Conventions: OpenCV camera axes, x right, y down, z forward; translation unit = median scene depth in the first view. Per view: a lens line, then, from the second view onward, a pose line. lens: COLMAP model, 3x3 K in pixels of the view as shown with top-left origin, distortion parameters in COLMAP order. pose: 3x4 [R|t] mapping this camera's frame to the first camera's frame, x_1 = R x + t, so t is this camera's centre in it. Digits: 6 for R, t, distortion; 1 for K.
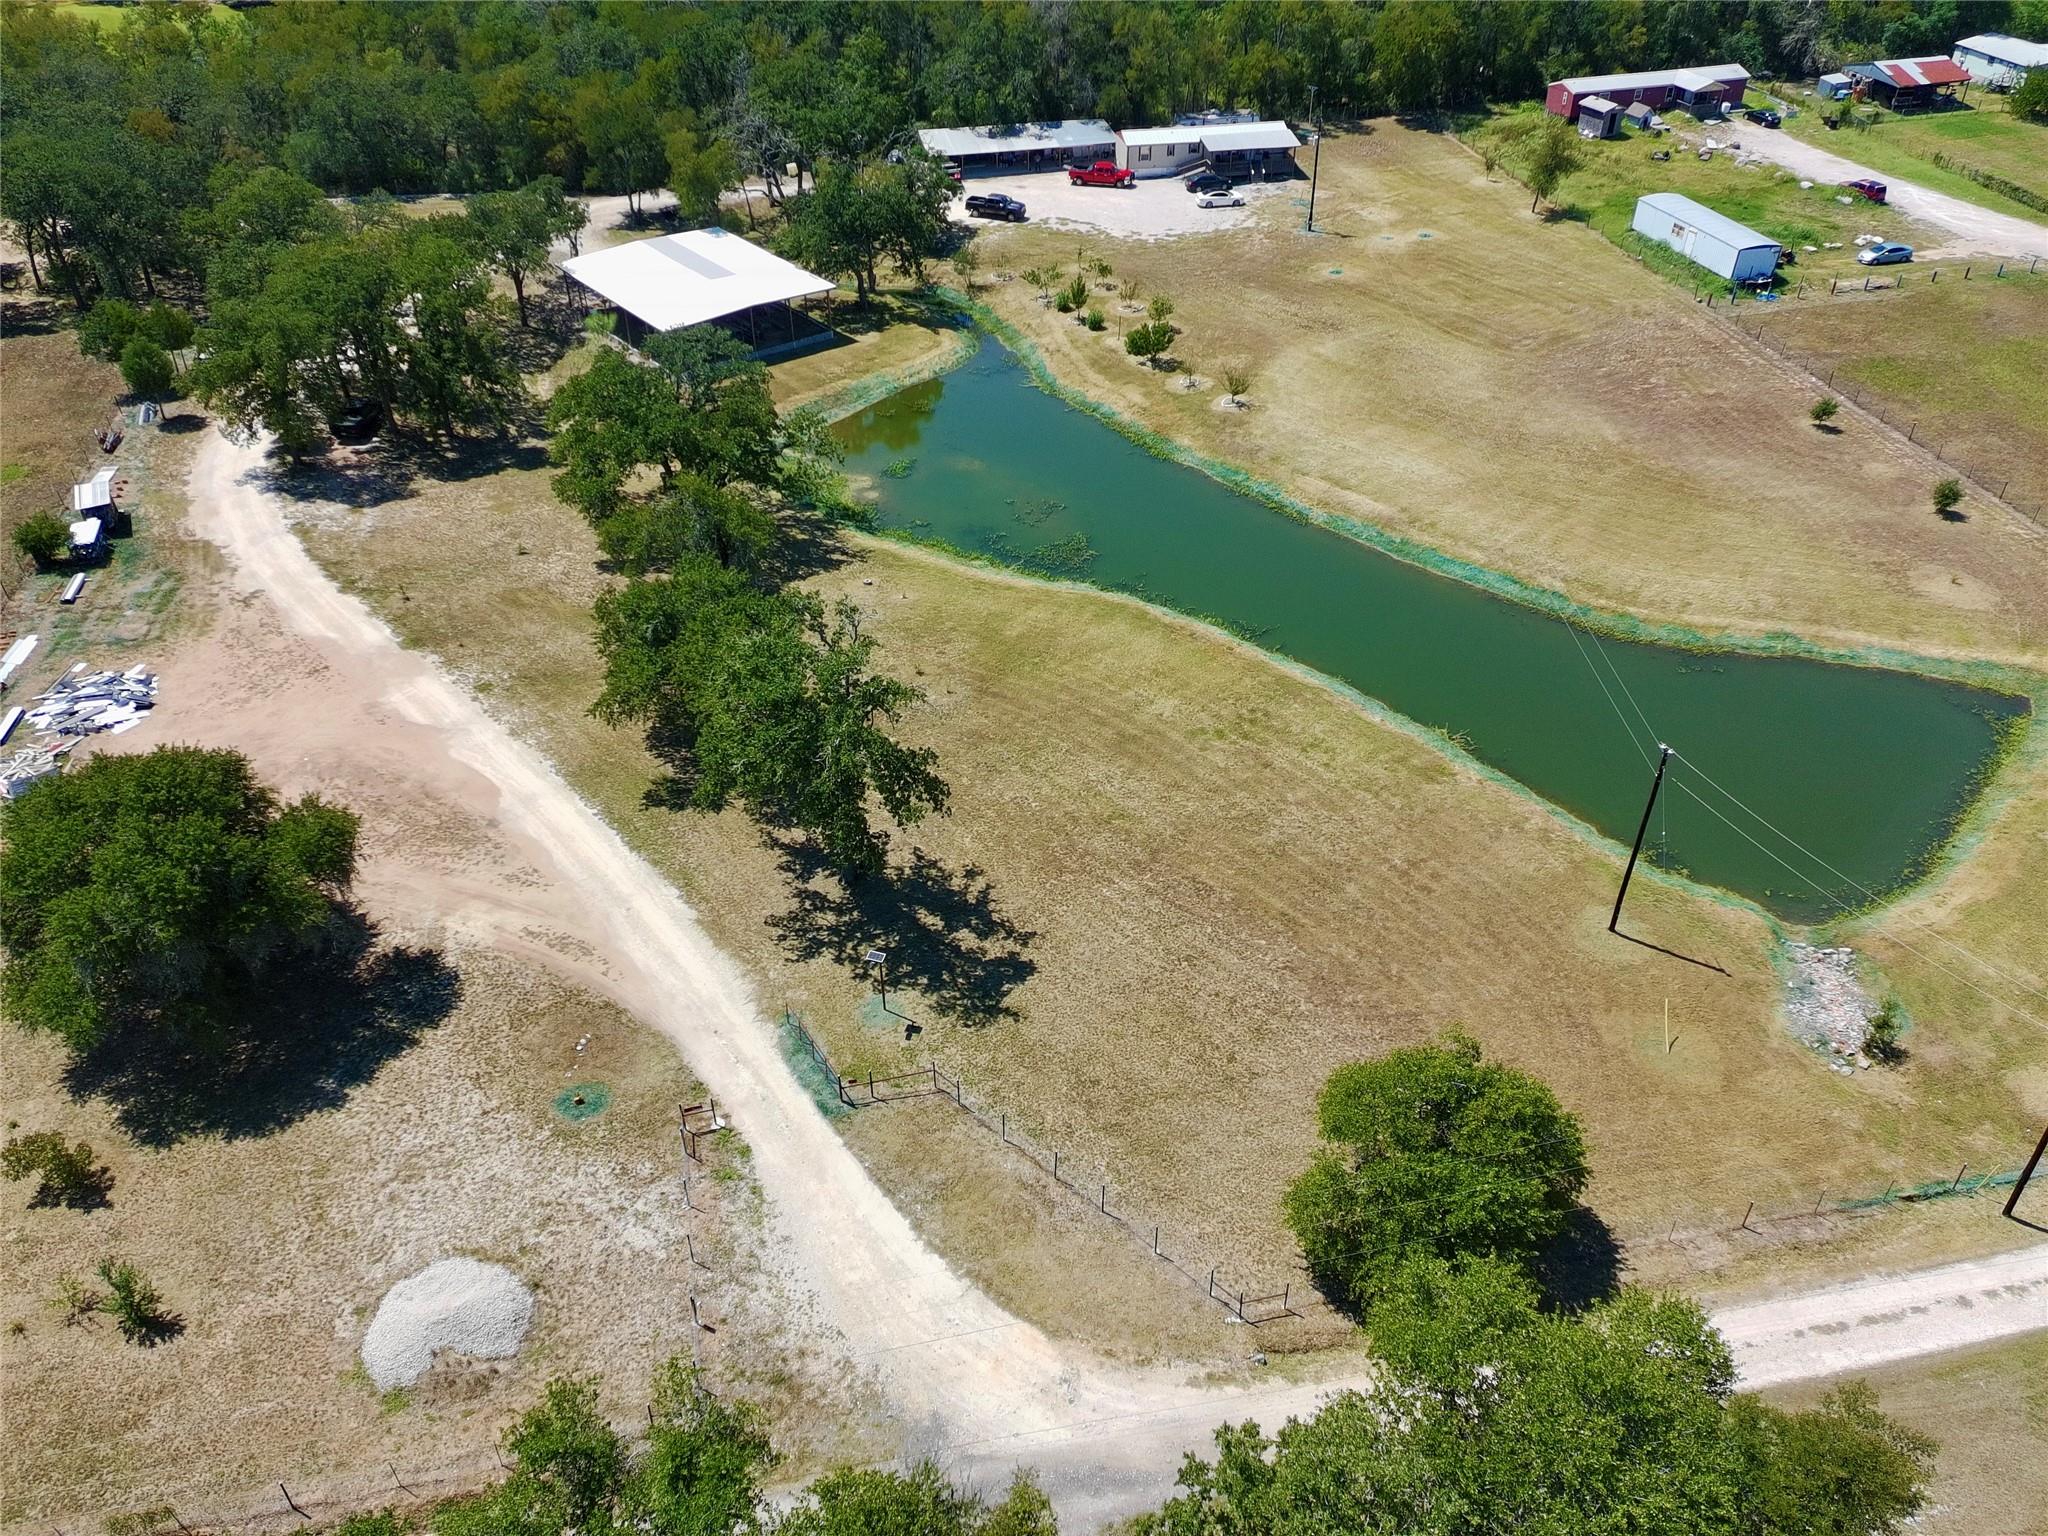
lens RADIAL K [[1499.5, 0, 1031.7], [0, 1499.5, 770.8], [0, 0, 1]] dist [0.050671, -0.021324]
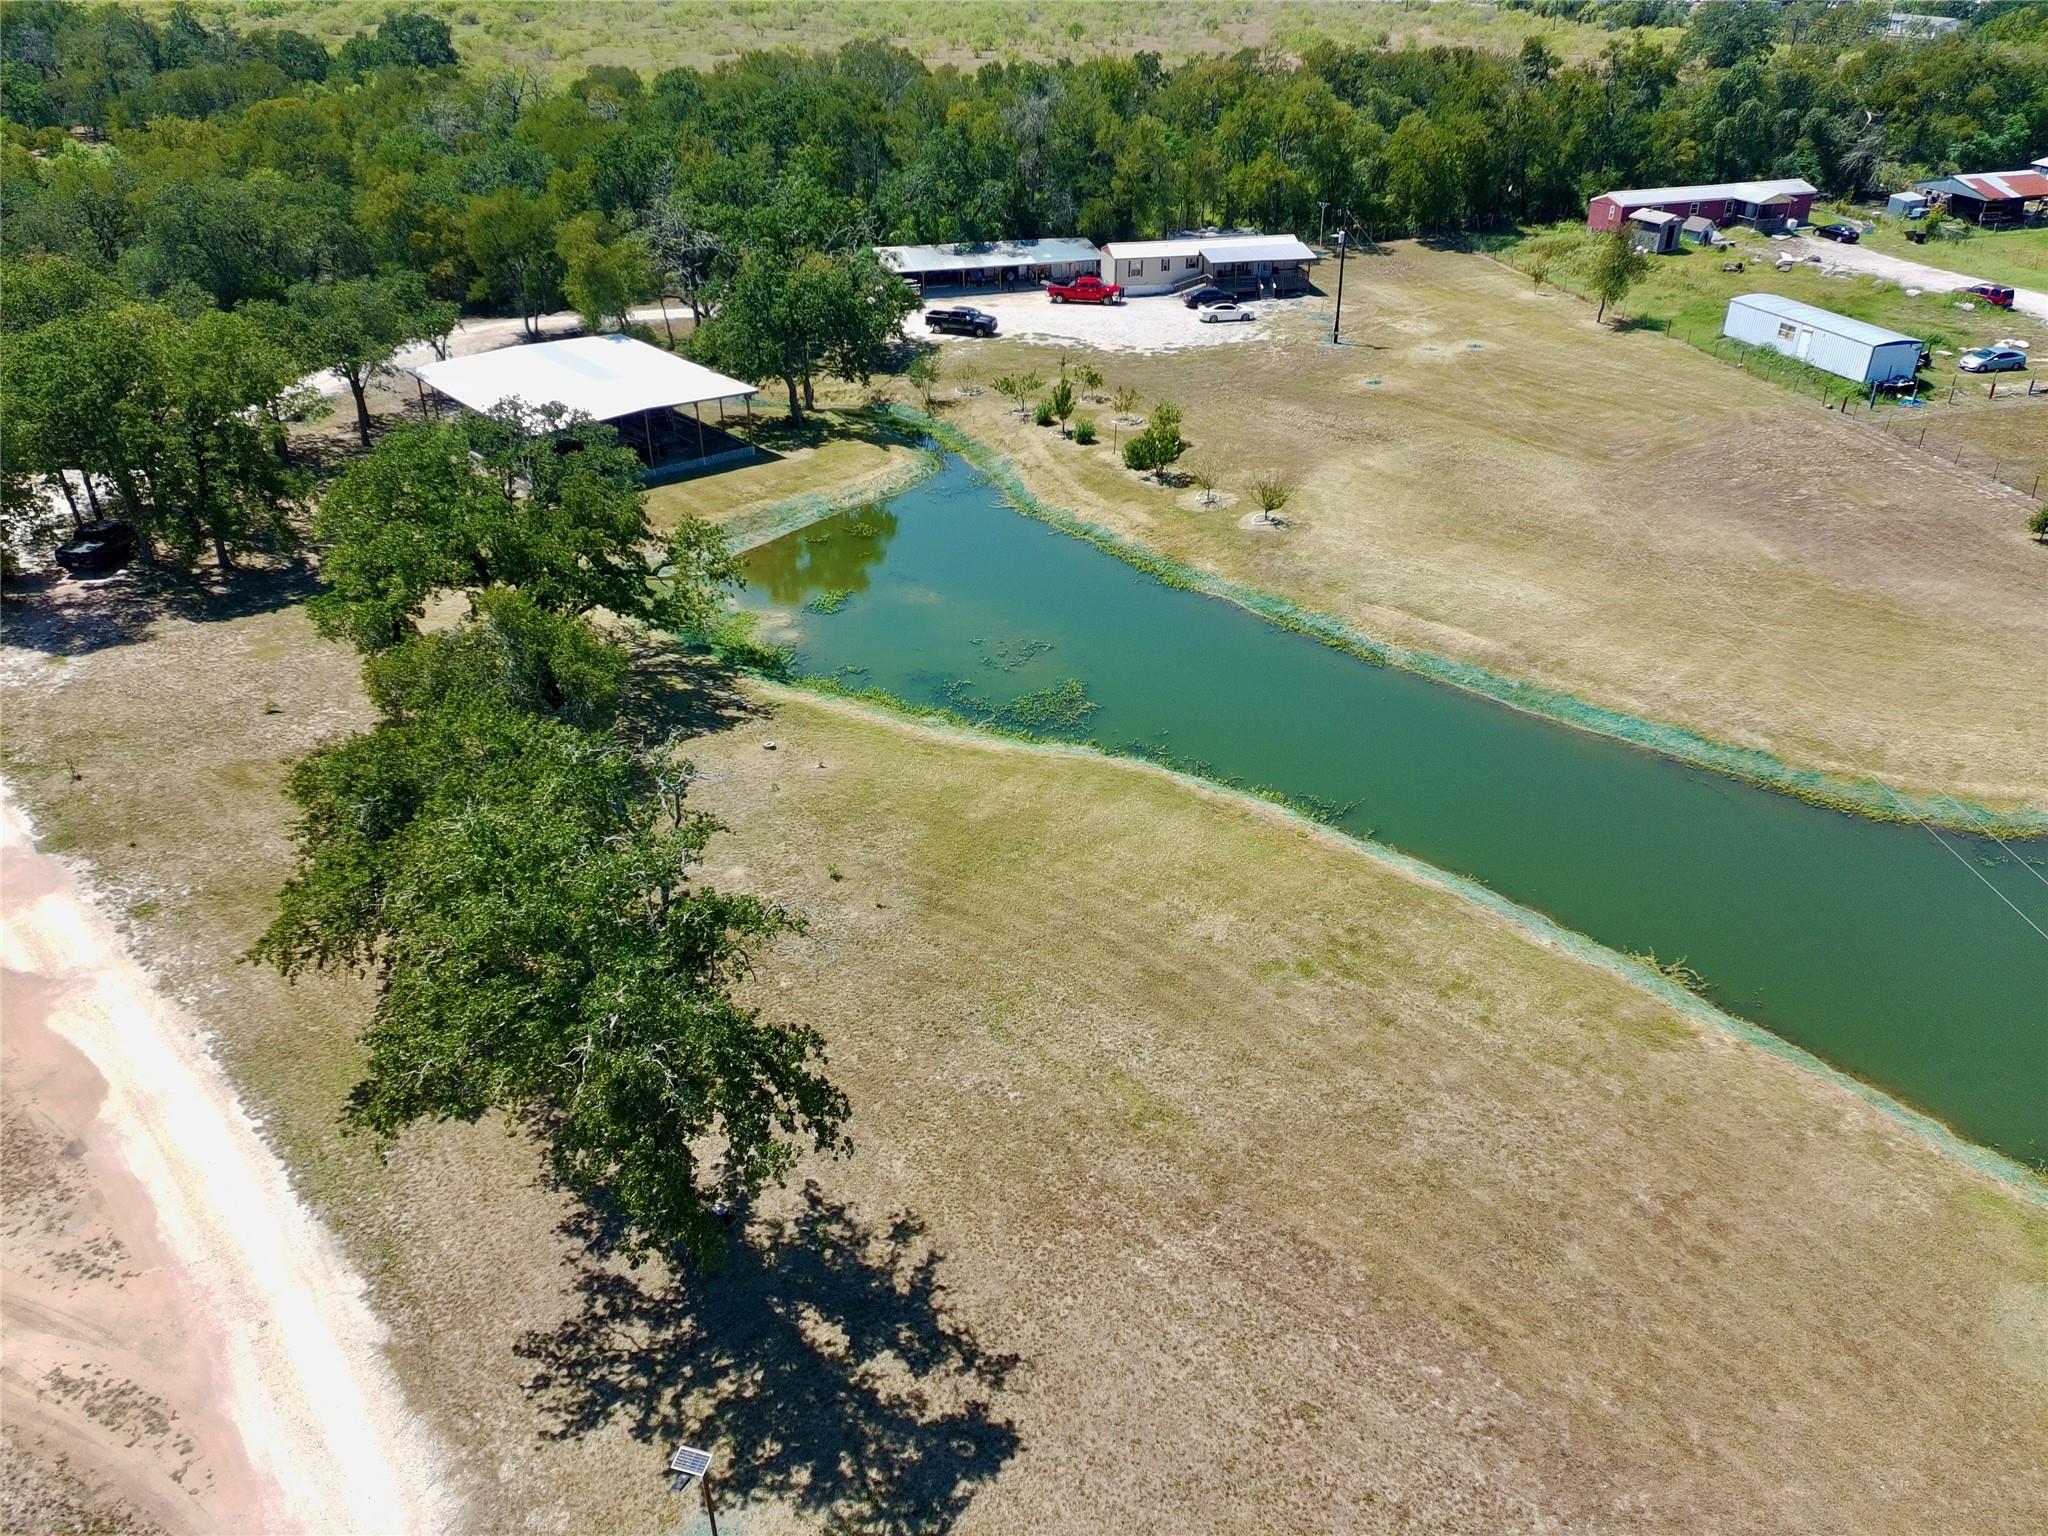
lens RADIAL K [[1499.5, 0, 1020.3], [0, 1499.5, 764.1], [0, 0, 1]] dist [0.050671, -0.021324]
pose [[0.999924, -0.010758, 0.006092, 0.001802], [0.011485, 0.990685, -0.135691, -0.020176], [-0.004575, 0.135750, 0.990732, 0.286590]]
